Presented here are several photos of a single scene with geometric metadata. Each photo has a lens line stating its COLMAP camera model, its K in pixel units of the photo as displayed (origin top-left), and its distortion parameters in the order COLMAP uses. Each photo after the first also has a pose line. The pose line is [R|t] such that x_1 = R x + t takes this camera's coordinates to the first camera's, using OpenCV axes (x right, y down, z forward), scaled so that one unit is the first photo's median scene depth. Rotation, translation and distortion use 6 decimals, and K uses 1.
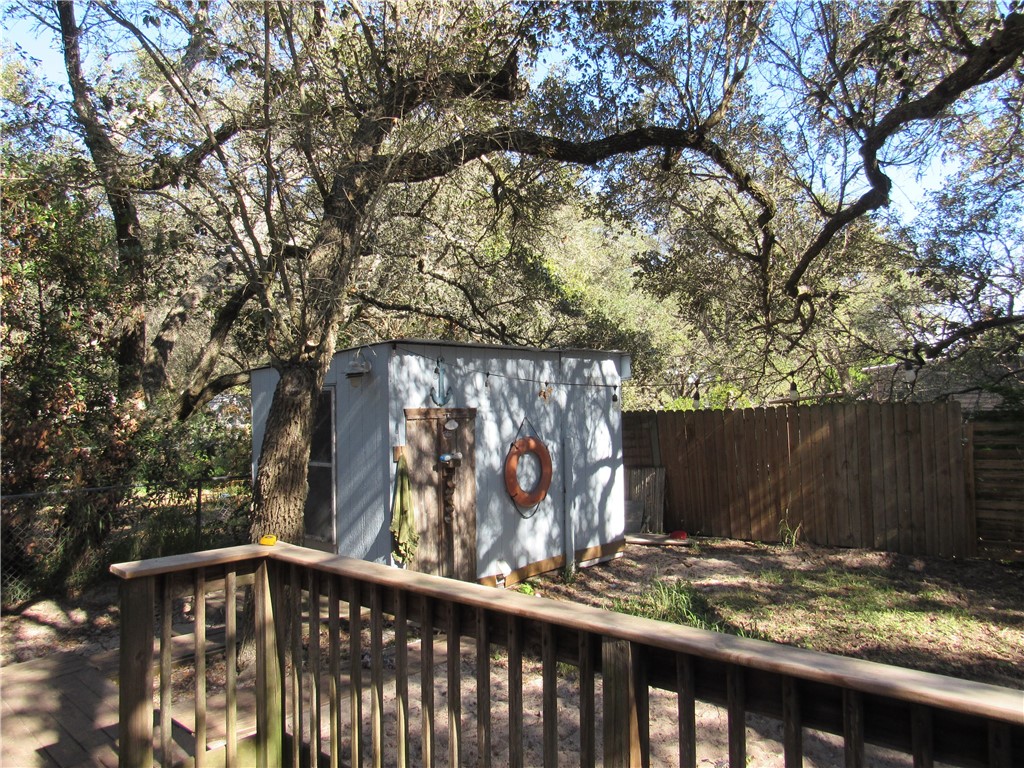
lens RADIAL K [[715.6, 0, 511.5], [0, 715.6, 383.3], [0, 0, 1]] dist [-0.012939, -0.002703]
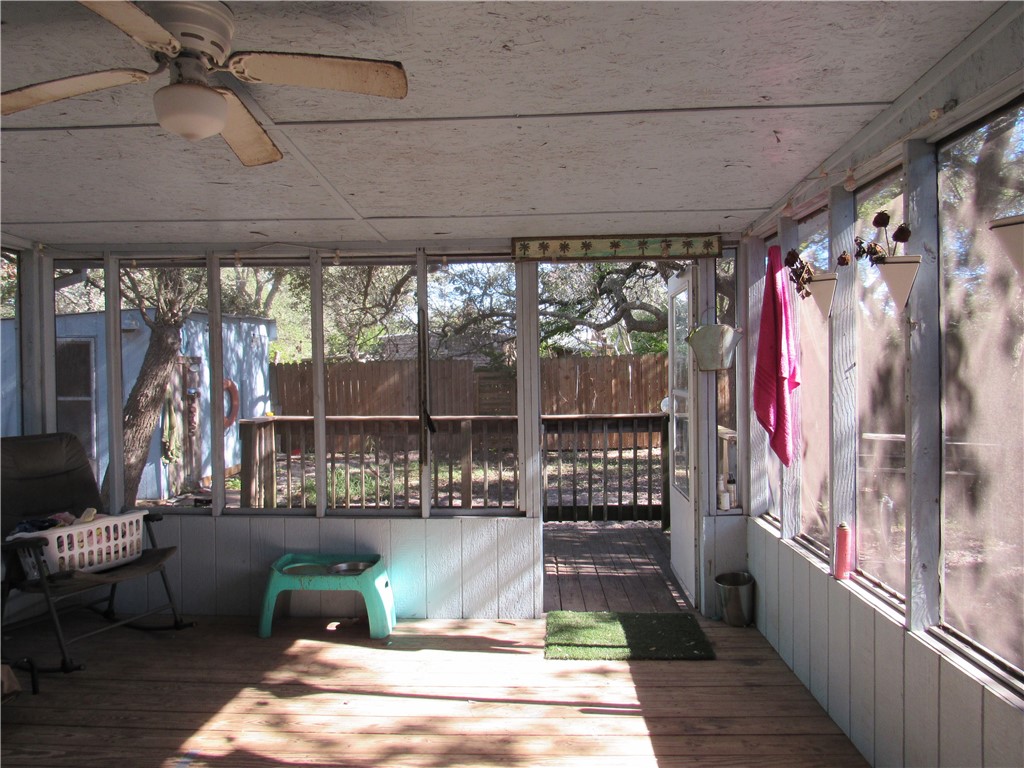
lens RADIAL K [[715.6, 0, 510.6], [0, 715.6, 382.6], [0, 0, 1]] dist [-0.012939, -0.002703]
pose [[0.764401, 0.000499, 0.644740, -0.436317], [-0.036132, 0.998461, 0.042066, 0.003624], [-0.643727, -0.055451, 0.763243, -0.409053]]
